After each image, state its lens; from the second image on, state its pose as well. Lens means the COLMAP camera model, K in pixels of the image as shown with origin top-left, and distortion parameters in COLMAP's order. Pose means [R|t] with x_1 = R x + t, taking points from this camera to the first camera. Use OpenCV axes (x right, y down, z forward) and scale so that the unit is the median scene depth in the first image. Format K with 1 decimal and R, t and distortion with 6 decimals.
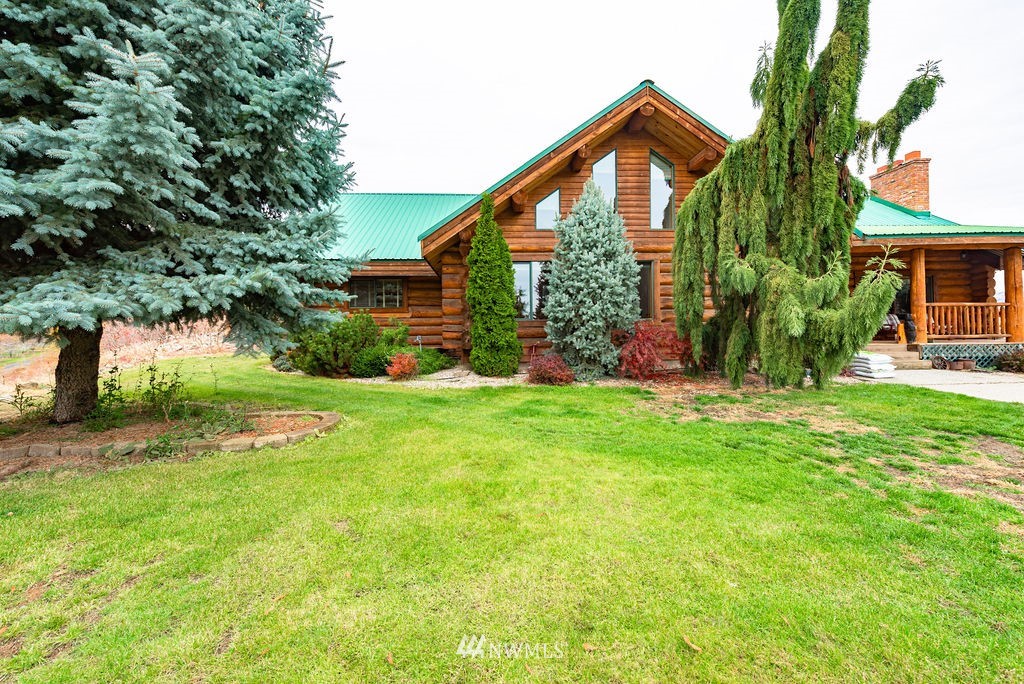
lens RADIAL K [[411.2, 0, 493.1], [0, 411.2, 327.0], [0, 0, 1]] dist [0.002100, -0.002031]
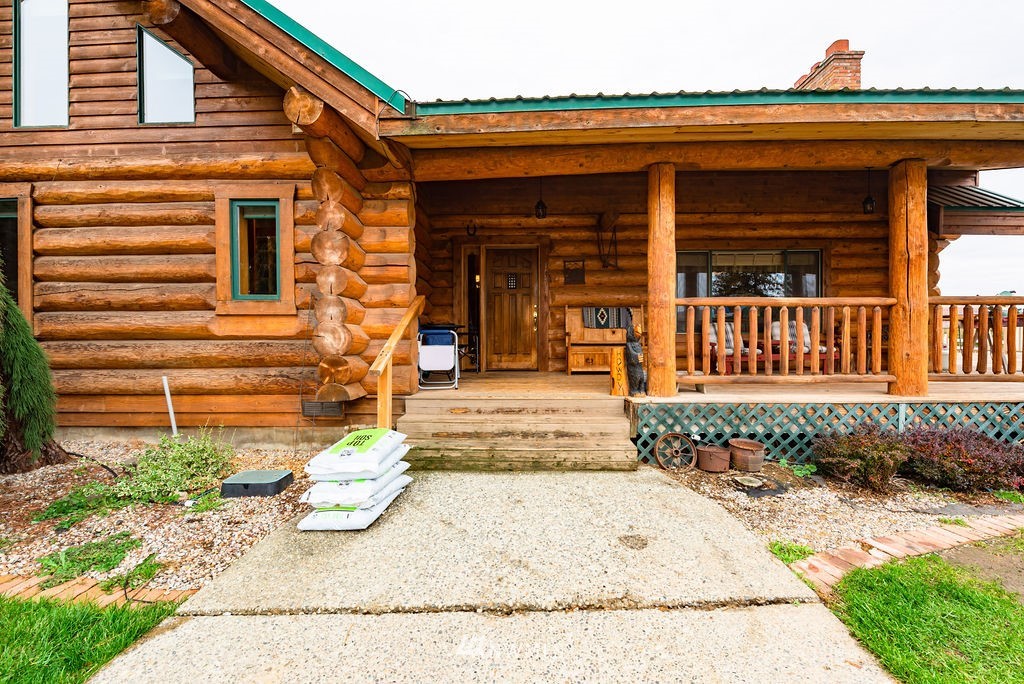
lens RADIAL K [[411.2, 0, 505.4], [0, 411.2, 343.7], [0, 0, 1]] dist [0.002100, -0.002031]
pose [[0.998367, 0.008118, -0.056545, 0.896494], [-0.005961, 0.999252, 0.038213, -0.027365], [0.056813, -0.037814, 0.997669, 0.571120]]
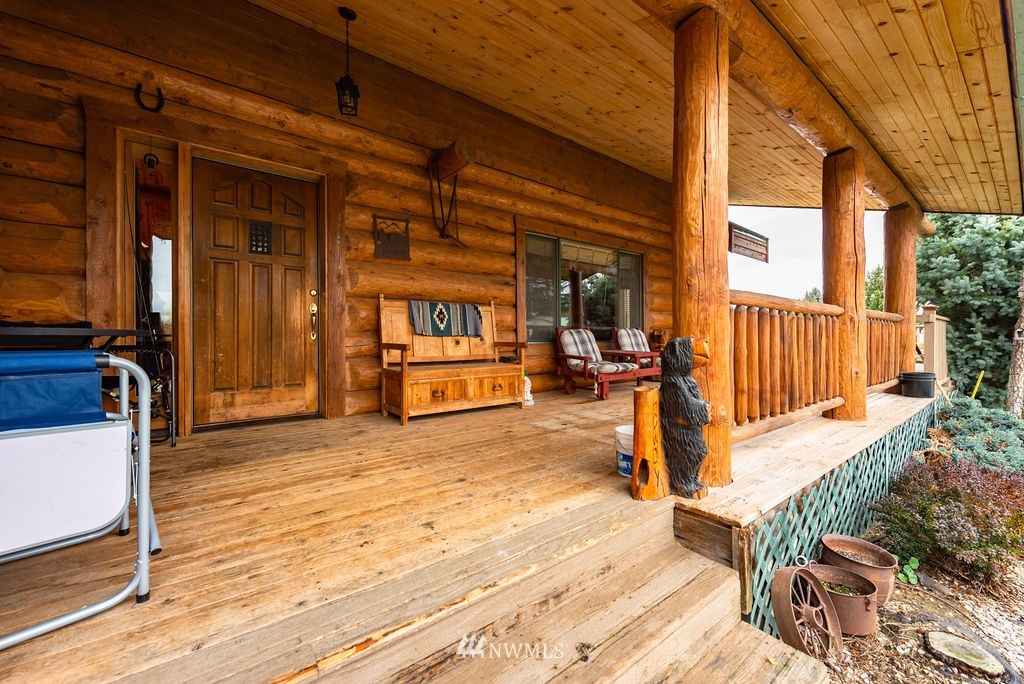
lens RADIAL K [[411.2, 0, 524.0], [0, 411.2, 340.1], [0, 0, 1]] dist [0.002100, -0.002031]
pose [[0.792204, 0.003366, 0.610248, 0.829133], [-0.016606, 0.999733, 0.016043, -0.031845], [-0.610031, -0.022843, 0.792048, 0.884324]]
